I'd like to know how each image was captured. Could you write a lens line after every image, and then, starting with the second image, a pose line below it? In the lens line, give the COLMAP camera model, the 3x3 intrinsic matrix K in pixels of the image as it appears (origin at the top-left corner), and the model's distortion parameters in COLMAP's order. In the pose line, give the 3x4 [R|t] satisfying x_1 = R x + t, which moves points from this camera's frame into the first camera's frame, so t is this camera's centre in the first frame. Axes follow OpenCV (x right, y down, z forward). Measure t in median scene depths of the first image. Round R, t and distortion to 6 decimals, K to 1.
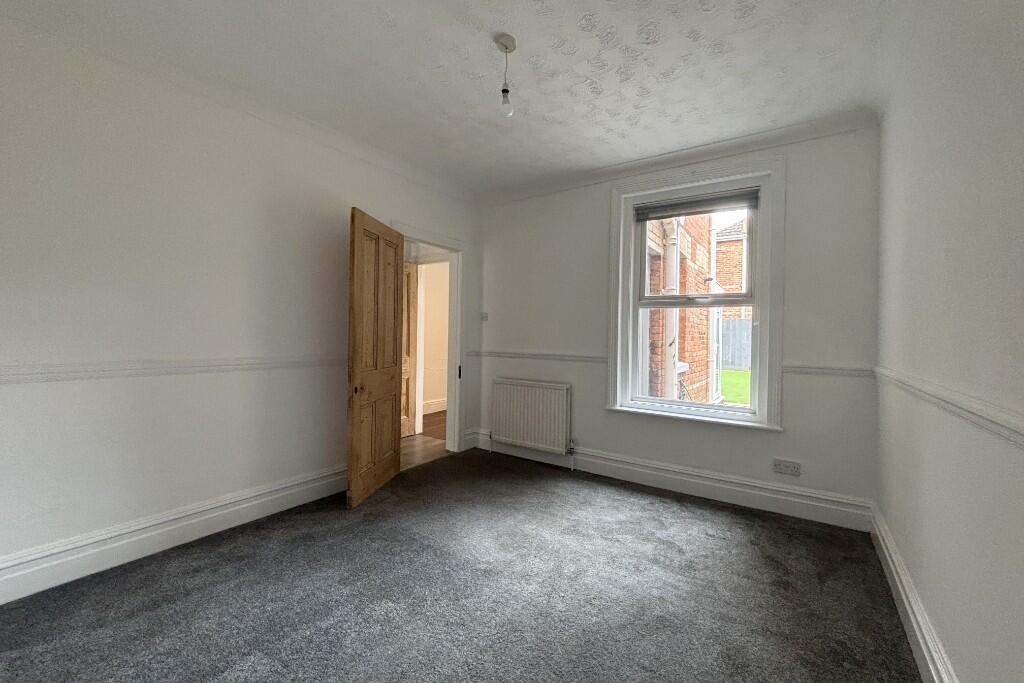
lens RADIAL K [[424.0, 0, 520.7], [0, 424.0, 332.7], [0, 0, 1]] dist [0.001075, 0.000071]
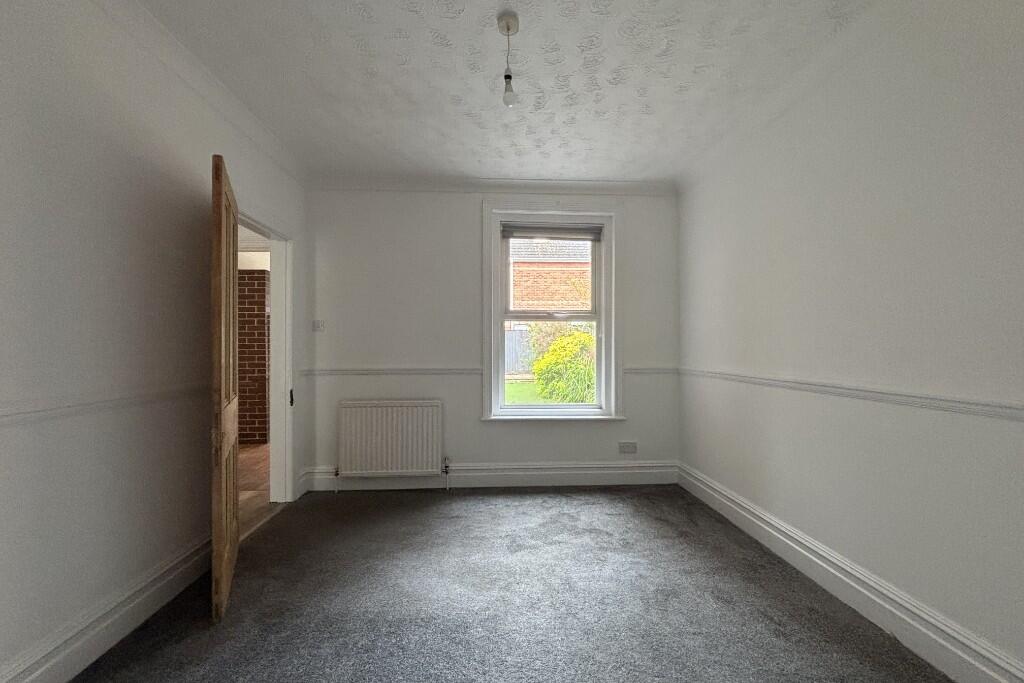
lens RADIAL K [[416.8, 0, 518.0], [0, 416.8, 345.0], [0, 0, 1]] dist [0.000588, -0.000247]
pose [[0.790147, -0.013894, 0.612760, -0.389647], [0.011374, 0.999903, 0.008006, -0.006623], [-0.612812, 0.000644, 0.790228, 0.199000]]
